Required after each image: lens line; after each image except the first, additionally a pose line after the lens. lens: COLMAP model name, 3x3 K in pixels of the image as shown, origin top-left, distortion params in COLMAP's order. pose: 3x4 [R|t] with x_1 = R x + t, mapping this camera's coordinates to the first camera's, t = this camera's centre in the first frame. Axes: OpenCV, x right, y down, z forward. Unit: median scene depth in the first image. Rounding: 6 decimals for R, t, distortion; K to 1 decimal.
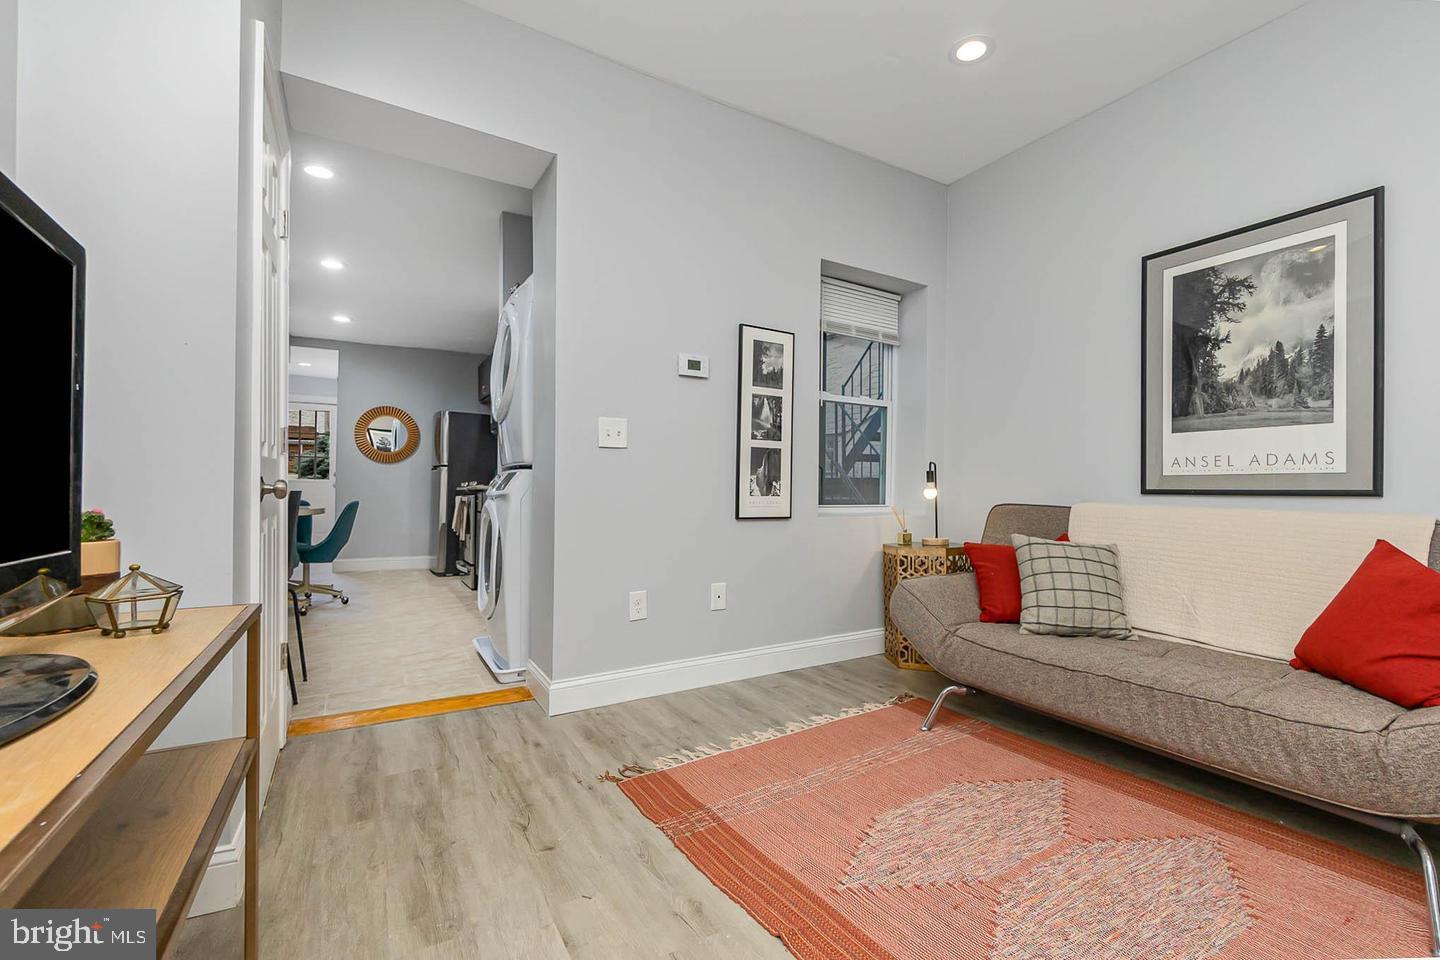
lens RADIAL K [[672.9, 0, 716.8], [0, 672.9, 484.4], [0, 0, 1]] dist [-0.001563, -0.000156]
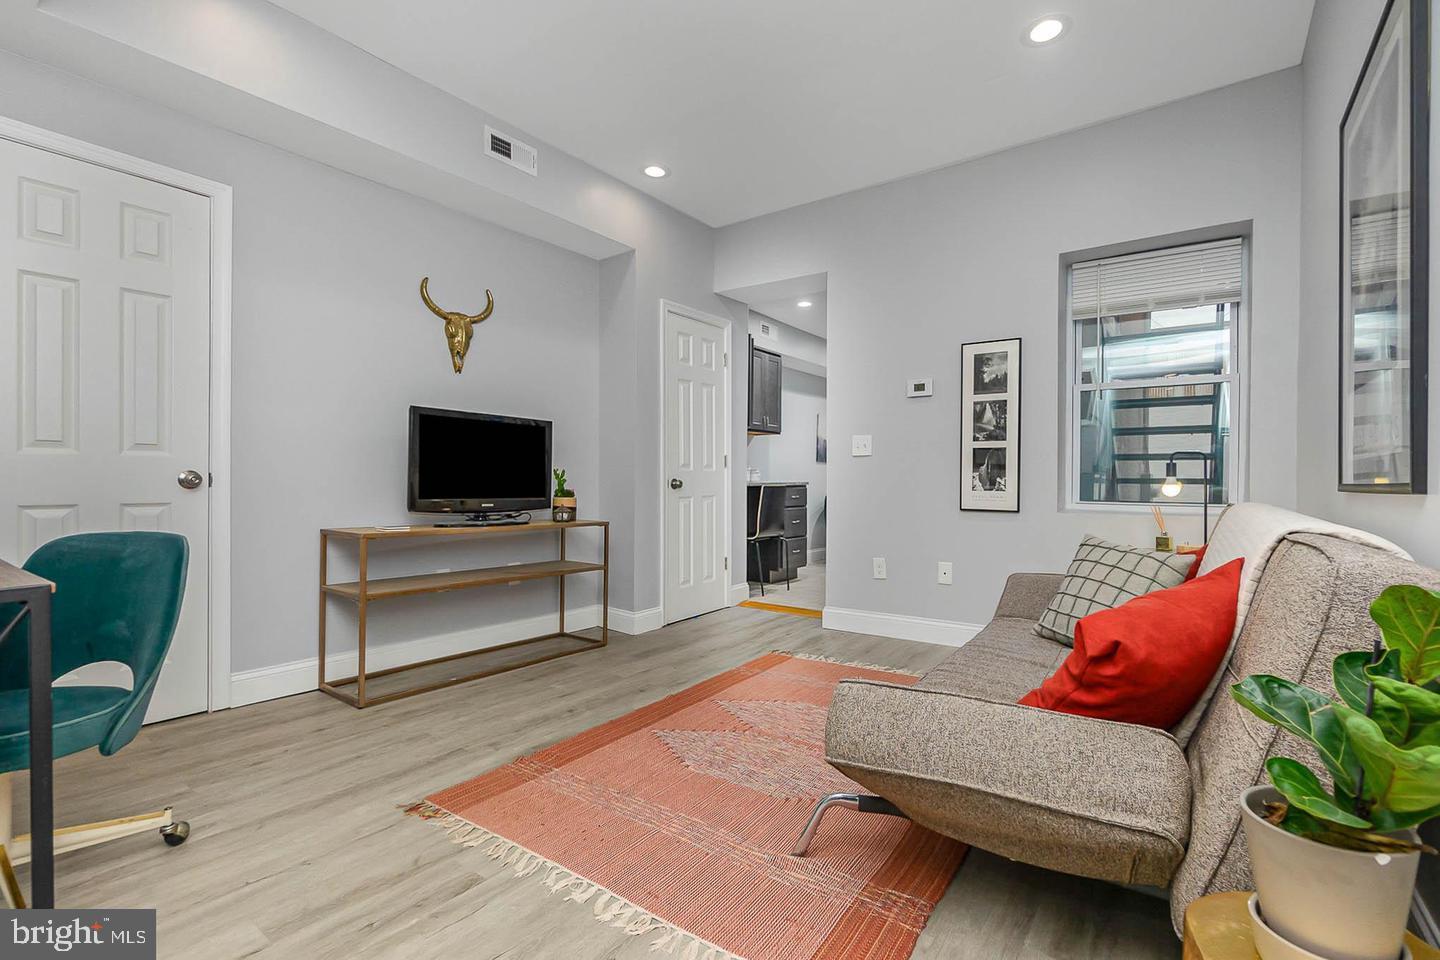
lens RADIAL K [[672.9, 0, 717.2], [0, 672.9, 482.9], [0, 0, 1]] dist [-0.001563, -0.000156]
pose [[0.328580, -0.003683, -0.944469, 0.983659], [0.001919, 0.999993, -0.003232, 0.006573], [0.944474, -0.000750, 0.328585, 0.207546]]
